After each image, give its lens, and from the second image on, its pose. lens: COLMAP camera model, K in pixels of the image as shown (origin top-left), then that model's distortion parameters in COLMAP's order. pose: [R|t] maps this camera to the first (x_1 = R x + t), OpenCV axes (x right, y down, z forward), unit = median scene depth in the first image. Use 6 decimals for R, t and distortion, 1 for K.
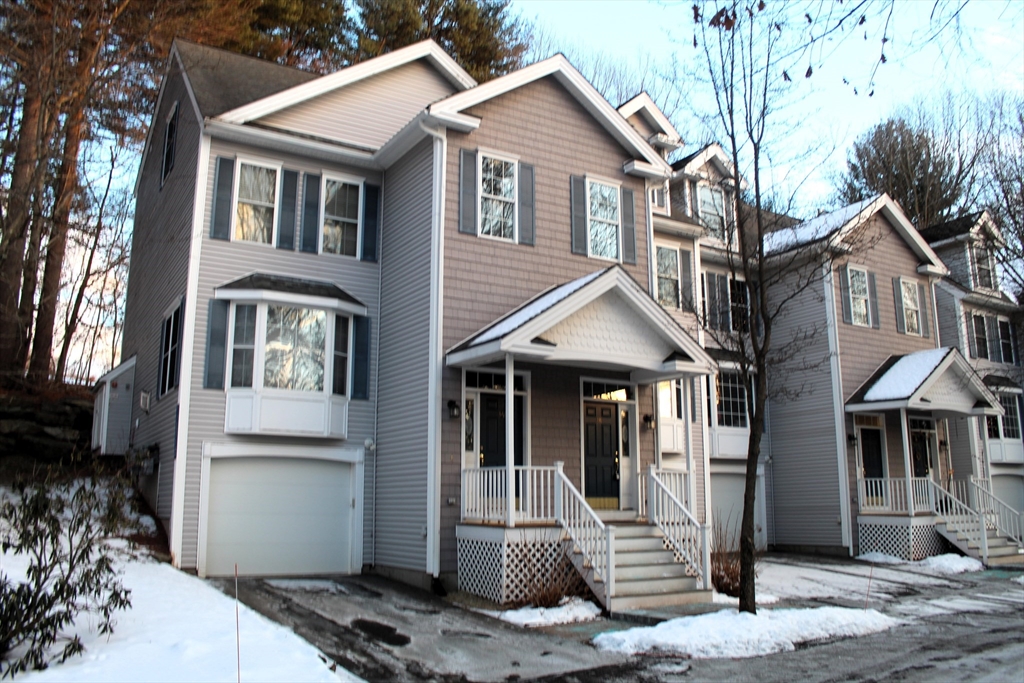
lens RADIAL K [[855.7, 0, 524.2], [0, 855.7, 336.8], [0, 0, 1]] dist [-0.166283, 0.156555]
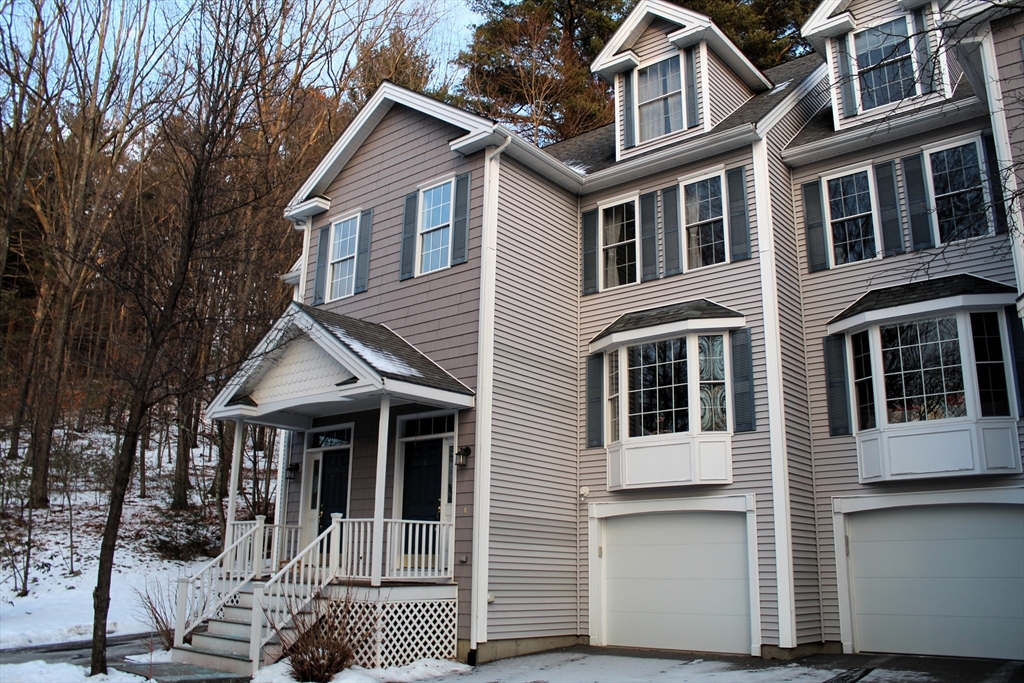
lens RADIAL K [[899.1, 0, 512.7], [0, 899.1, 322.3], [0, 0, 1]] dist [0.005648, 0.002161]
pose [[0.295892, -0.252847, -0.921150, 0.882503], [0.189348, 0.960721, -0.202886, 0.147871], [0.936267, -0.114385, 0.332145, 0.719045]]
